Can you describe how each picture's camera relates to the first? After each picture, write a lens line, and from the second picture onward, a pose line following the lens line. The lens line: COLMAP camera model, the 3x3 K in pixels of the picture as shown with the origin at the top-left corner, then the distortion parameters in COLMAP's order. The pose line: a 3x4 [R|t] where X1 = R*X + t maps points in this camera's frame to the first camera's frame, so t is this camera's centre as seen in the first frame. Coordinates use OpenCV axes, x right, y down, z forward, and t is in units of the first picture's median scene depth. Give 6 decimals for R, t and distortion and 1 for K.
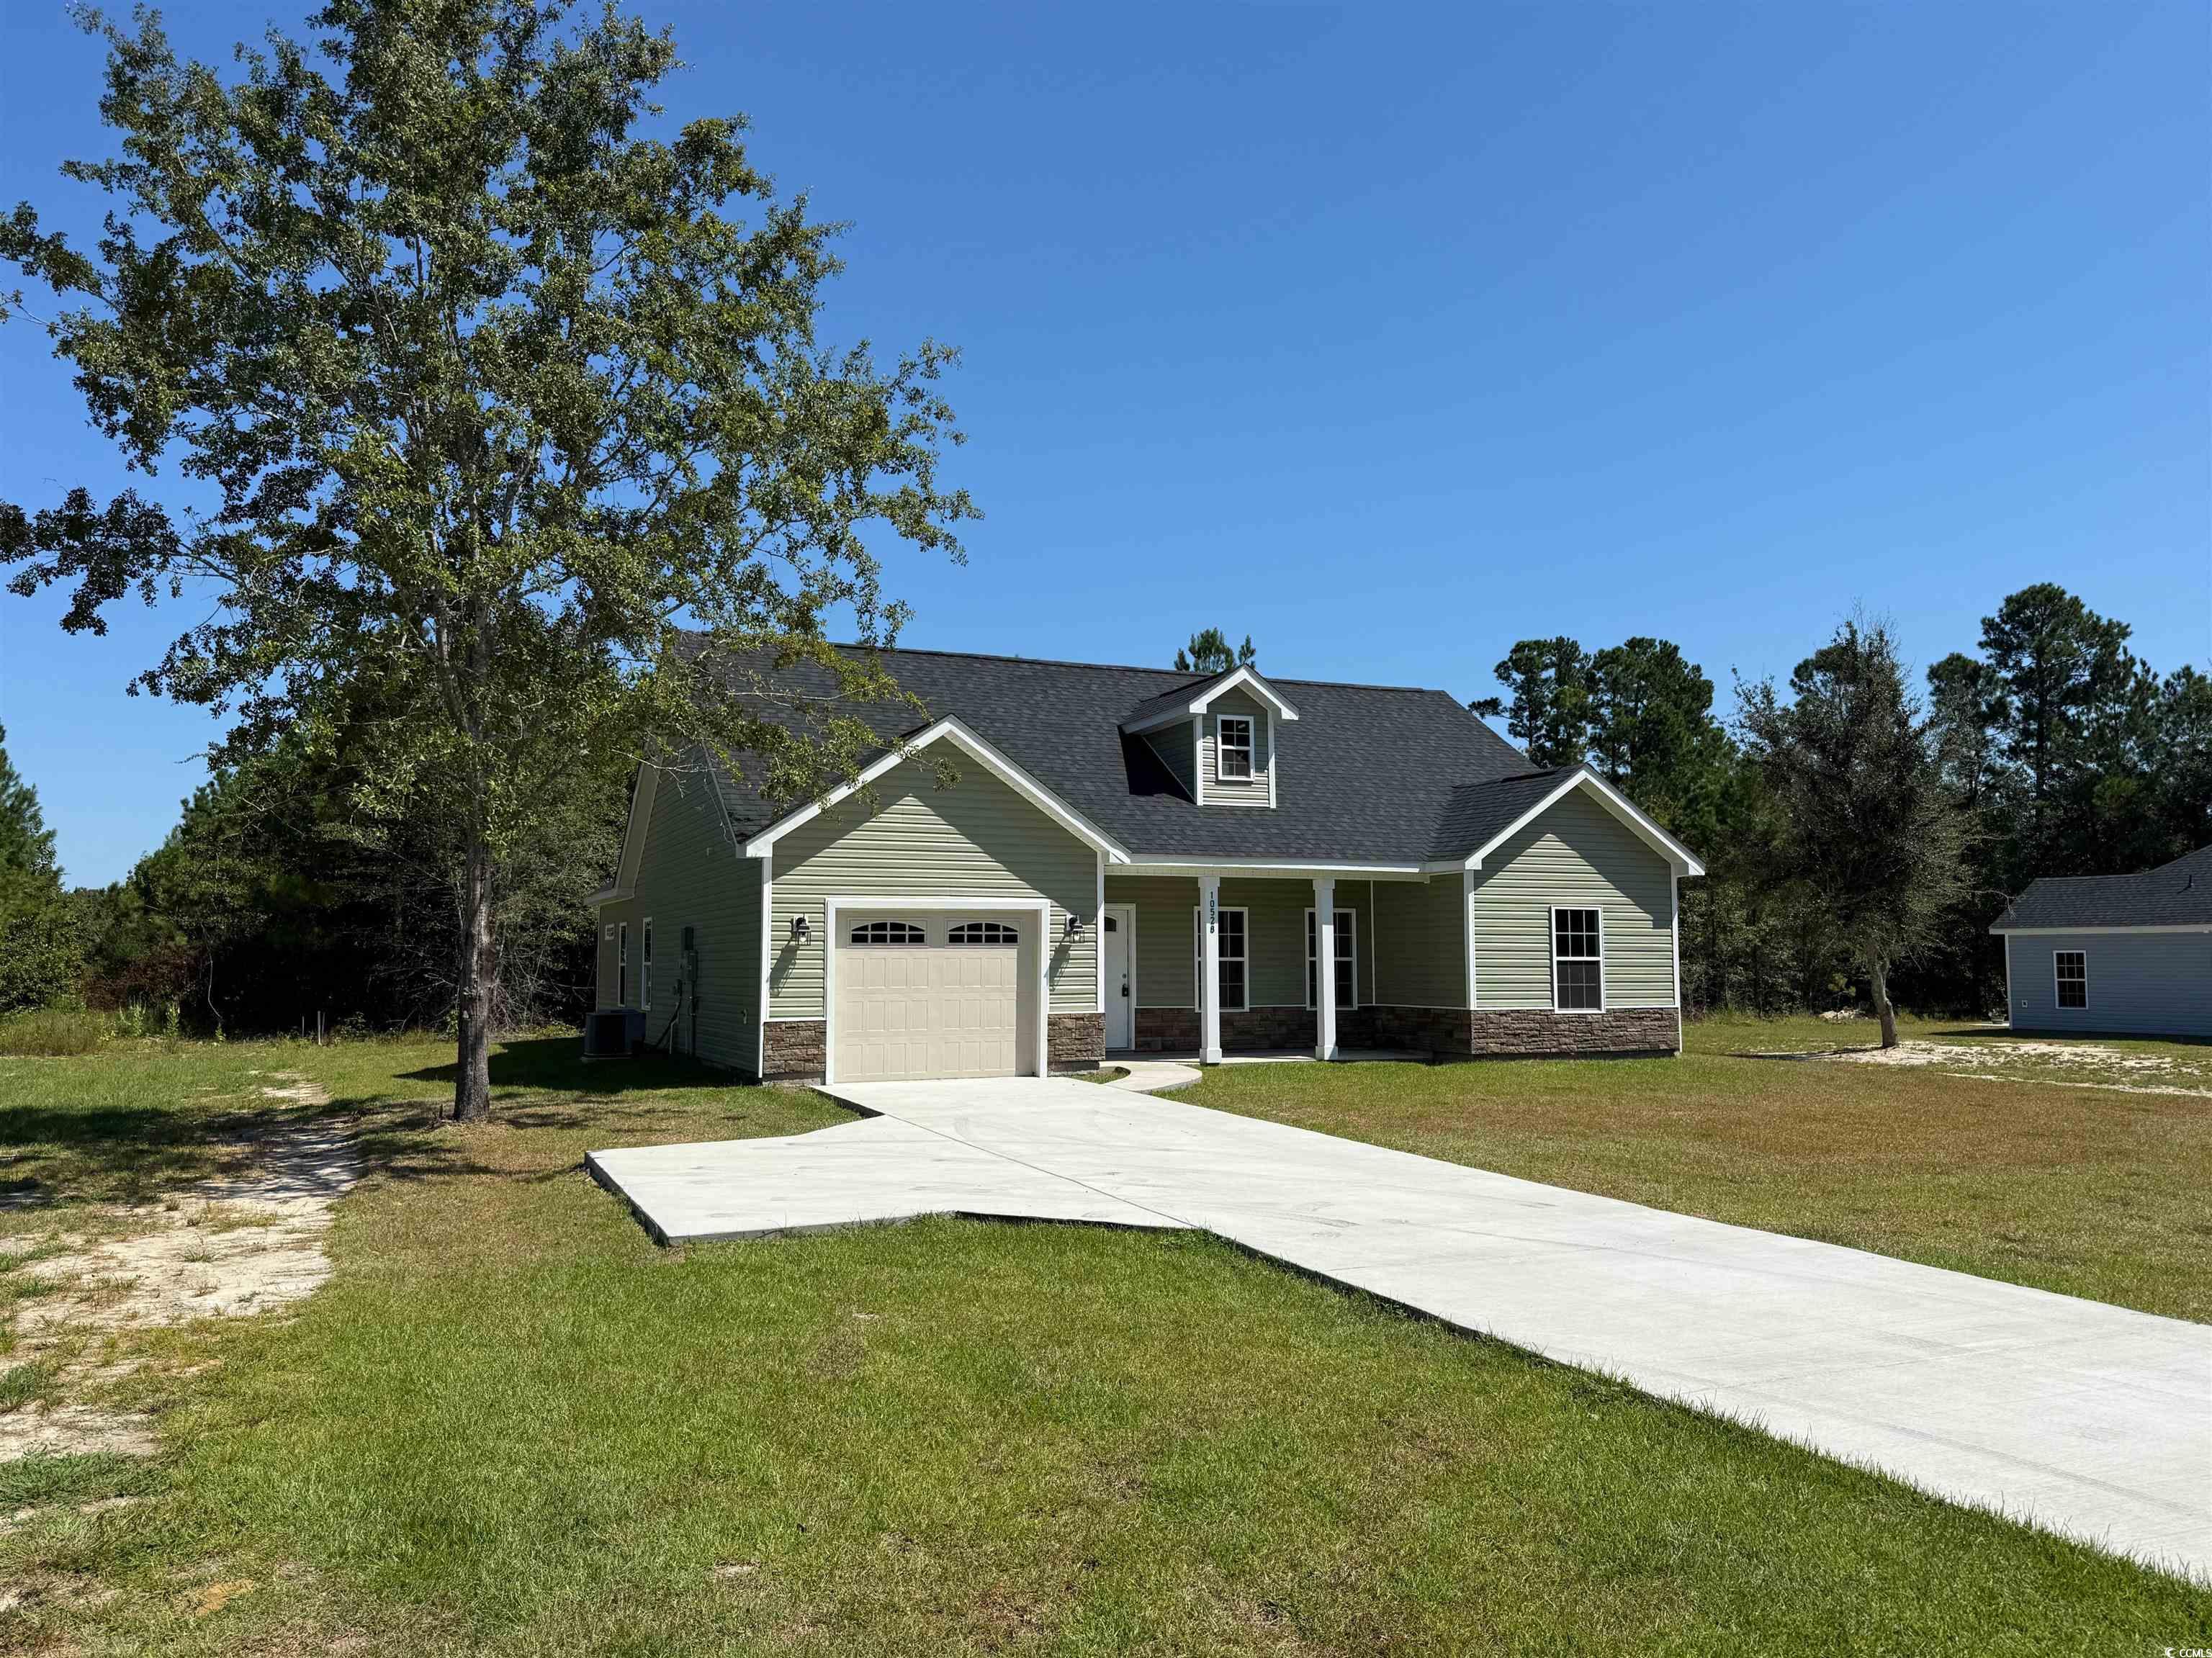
lens RADIAL K [[1522.7, 0, 1111.9], [0, 1522.7, 845.2], [0, 0, 1]] dist [0.009987, 0.001339]
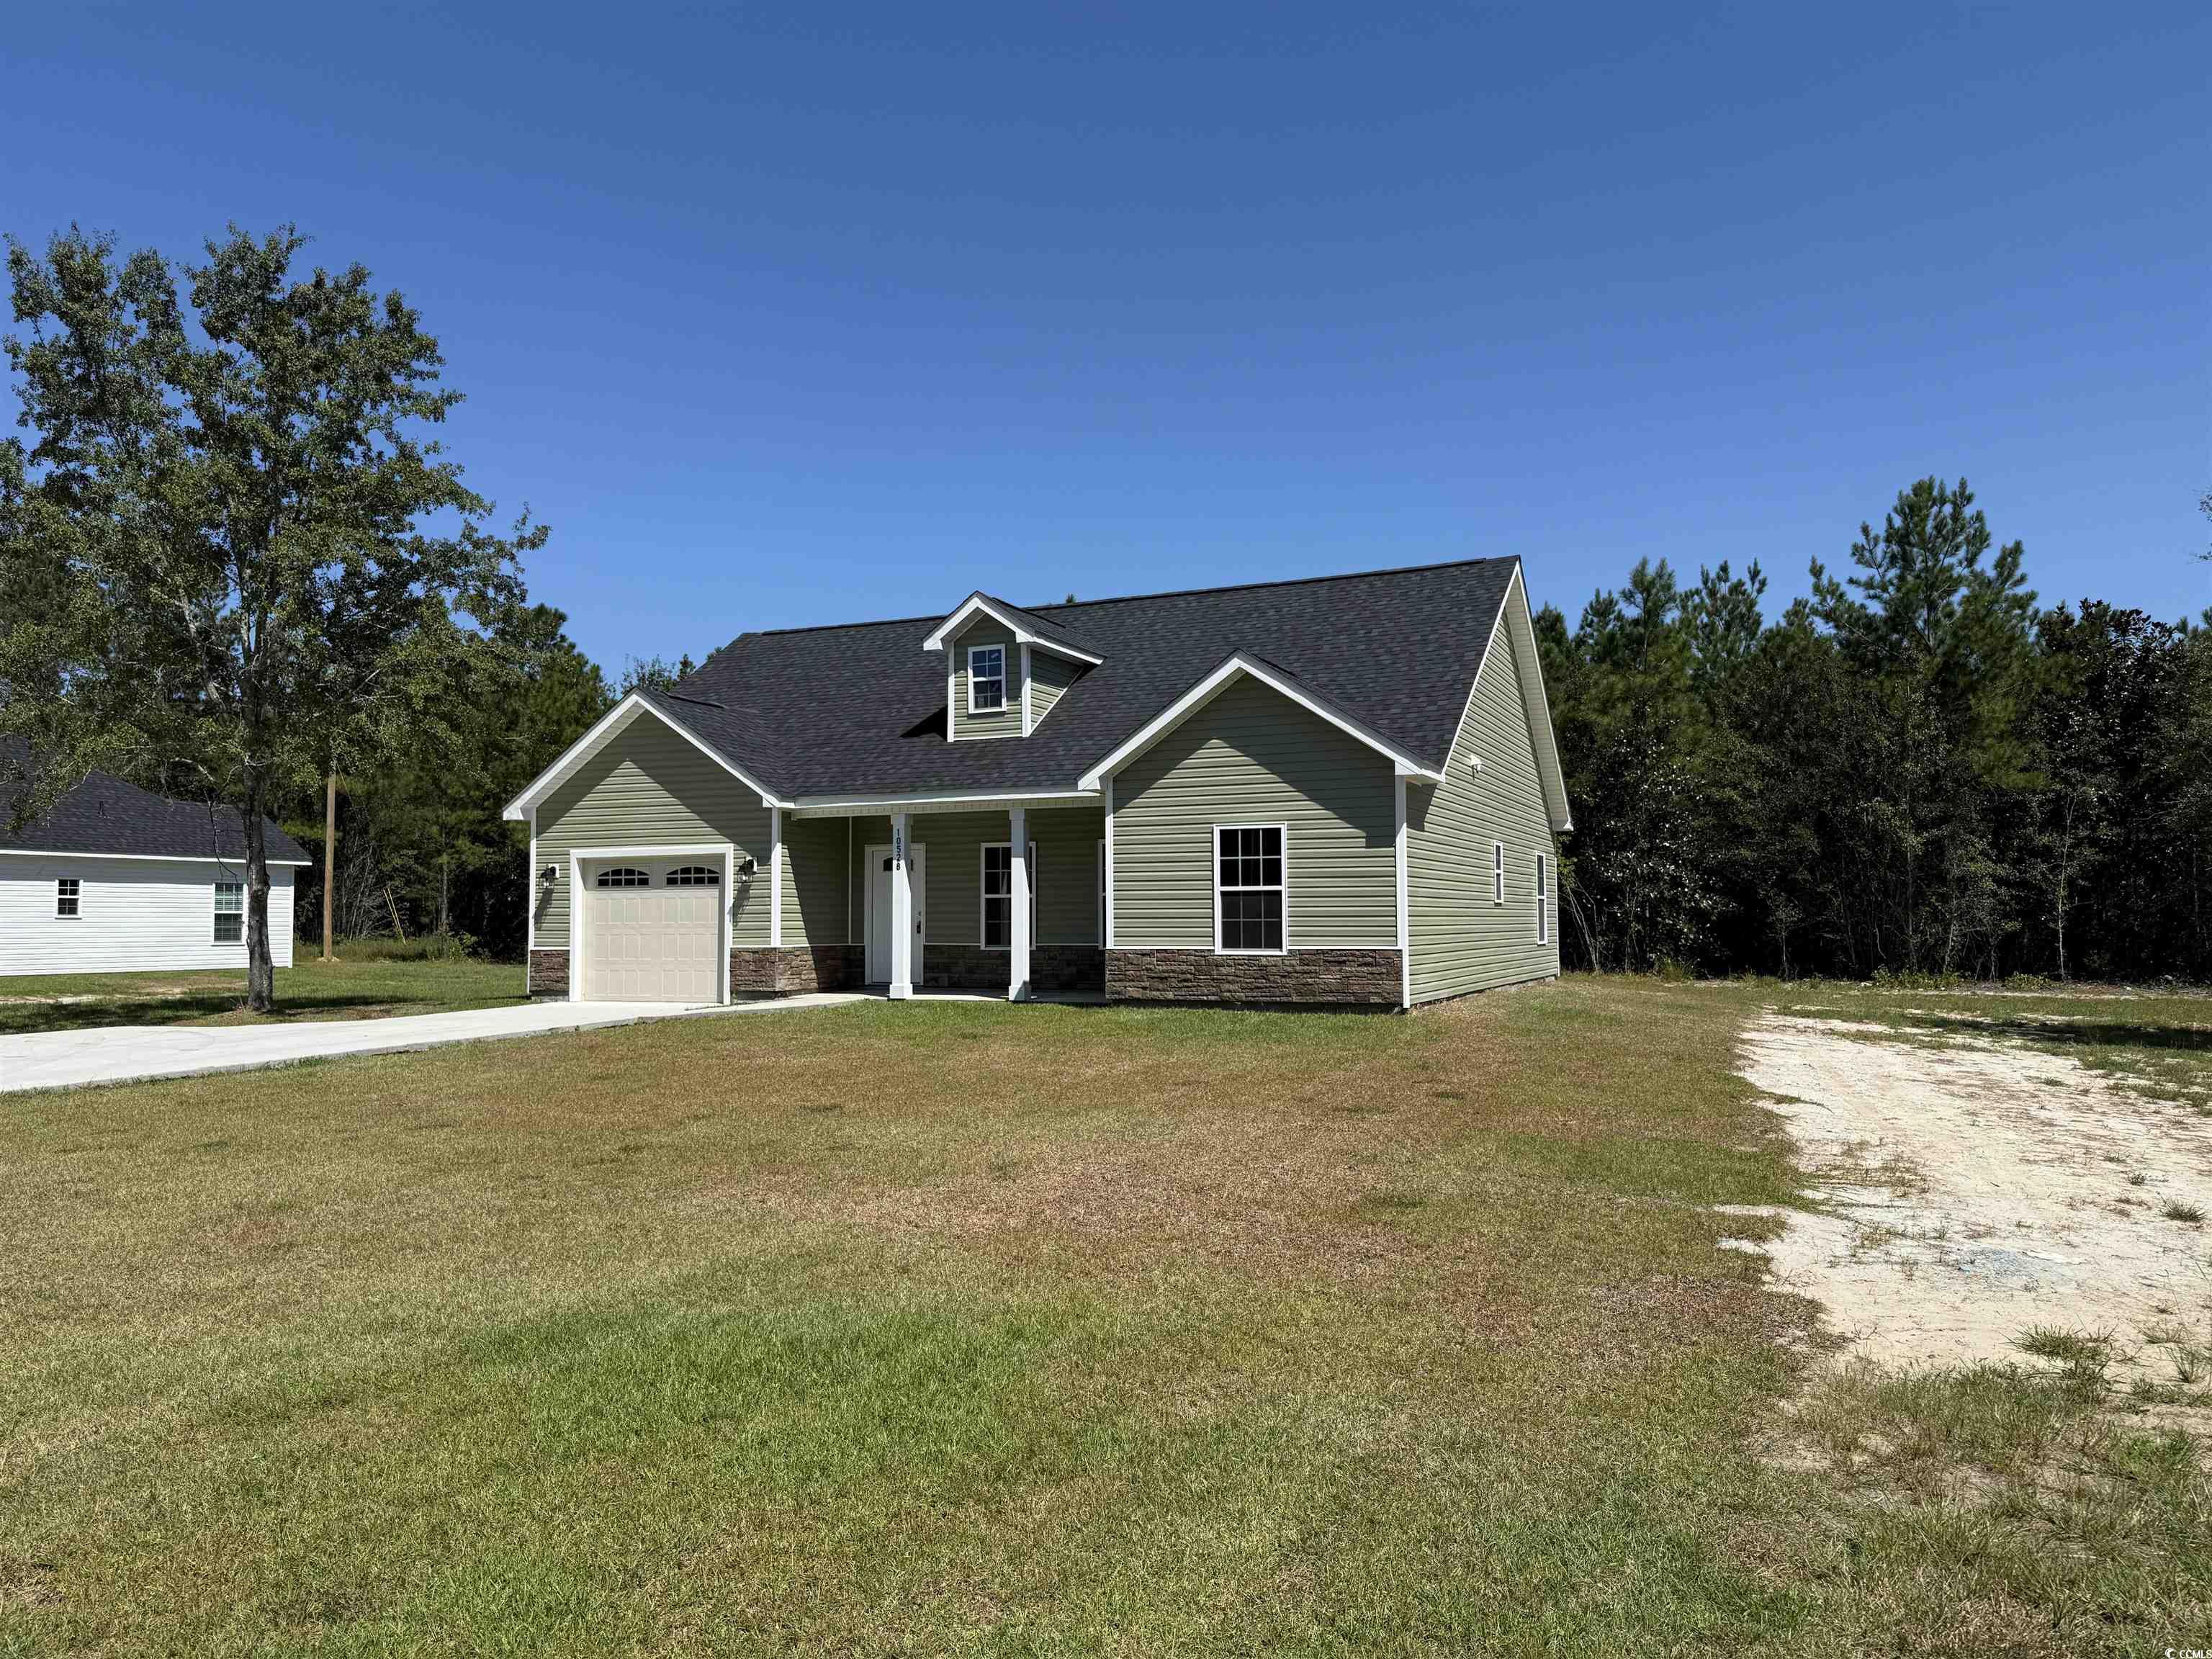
lens RADIAL K [[1522.8, 0, 1098.6], [0, 1522.8, 825.0], [0, 0, 1]] dist [0.009987, 0.001339]
pose [[0.710285, -0.047651, -0.702300, 0.838795], [0.060999, 0.998120, -0.006029, 0.040823], [0.701267, -0.038558, 0.711856, 0.364329]]
